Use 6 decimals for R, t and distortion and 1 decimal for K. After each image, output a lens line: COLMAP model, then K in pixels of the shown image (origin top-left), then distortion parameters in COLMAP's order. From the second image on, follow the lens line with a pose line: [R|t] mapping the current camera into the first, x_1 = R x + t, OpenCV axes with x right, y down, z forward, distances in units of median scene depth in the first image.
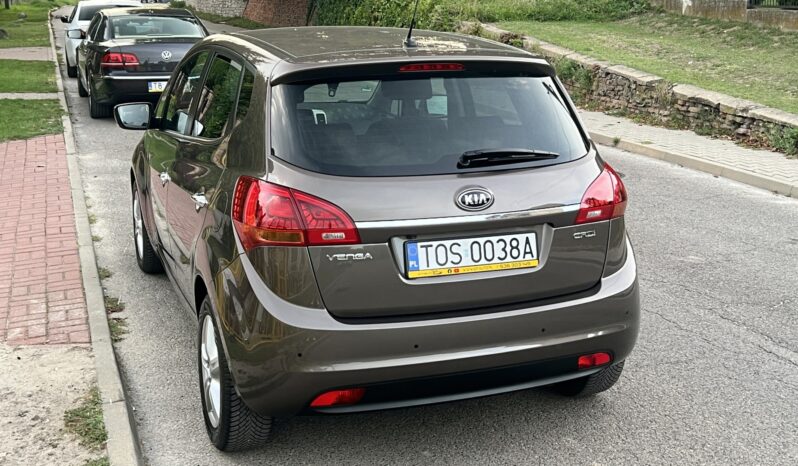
lens RADIAL K [[954.8, 0, 399.0], [0, 954.8, 233.0], [0, 0, 1]] dist [0.172598, -0.434710]
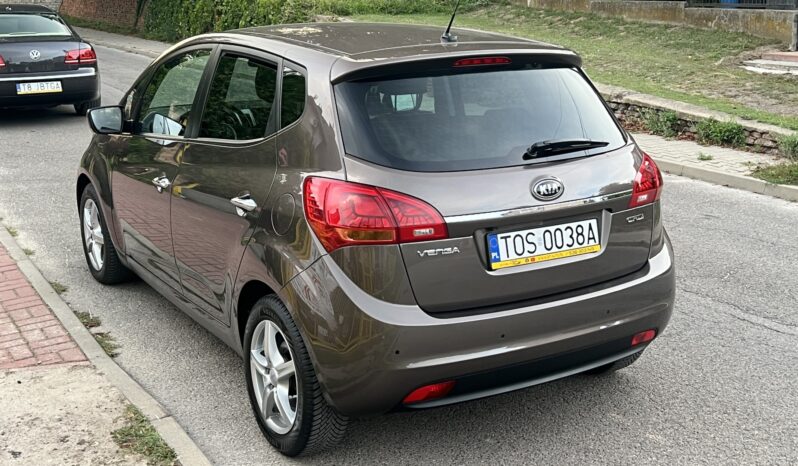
lens RADIAL K [[954.8, 0, 399.0], [0, 954.8, 233.0], [0, 0, 1]] dist [0.172598, -0.434710]
pose [[0.982055, -0.054553, 0.180530, -0.258399], [0.053307, 0.998509, 0.011751, -0.008500], [-0.180902, -0.001917, 0.983499, 0.016497]]
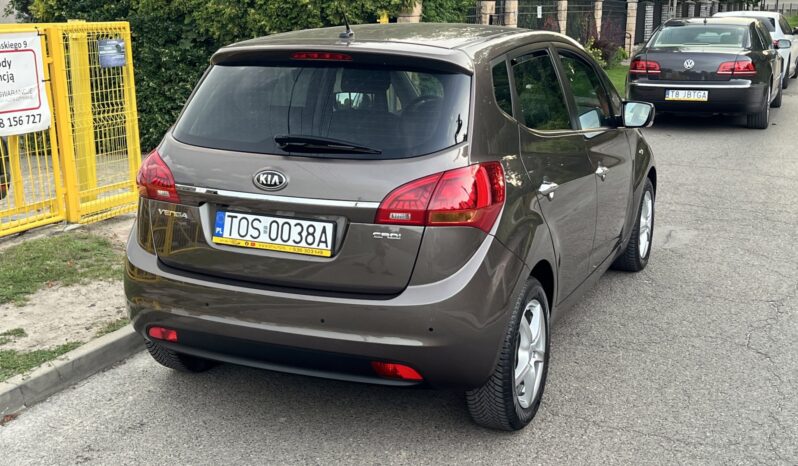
lens RADIAL K [[954.8, 0, 399.0], [0, 954.8, 233.0], [0, 0, 1]] dist [0.172598, -0.434710]
pose [[0.716247, 0.156855, -0.679990, 0.879437], [-0.167134, 0.984610, 0.051076, -0.053452], [0.677537, 0.077067, 0.731440, 0.321880]]
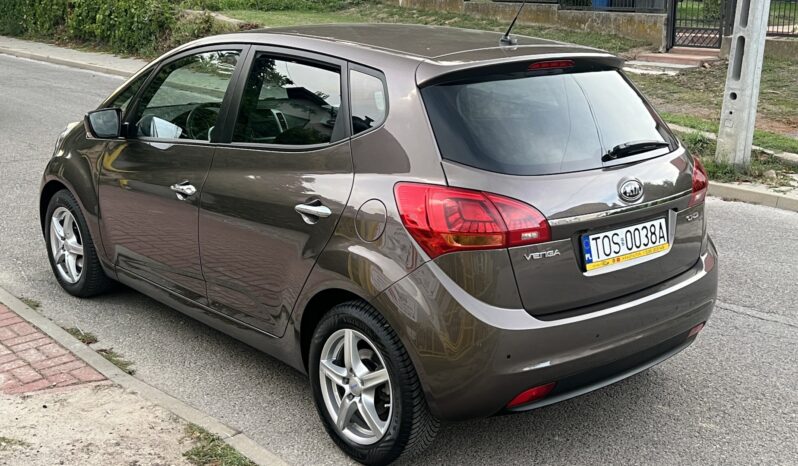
lens RADIAL K [[954.8, 0, 399.0], [0, 954.8, 233.0], [0, 0, 1]] dist [0.172598, -0.434710]
pose [[0.935684, -0.079159, 0.343845, -0.510762], [0.074954, 0.996860, 0.025527, -0.033509], [-0.344786, 0.001887, 0.938679, 0.094670]]
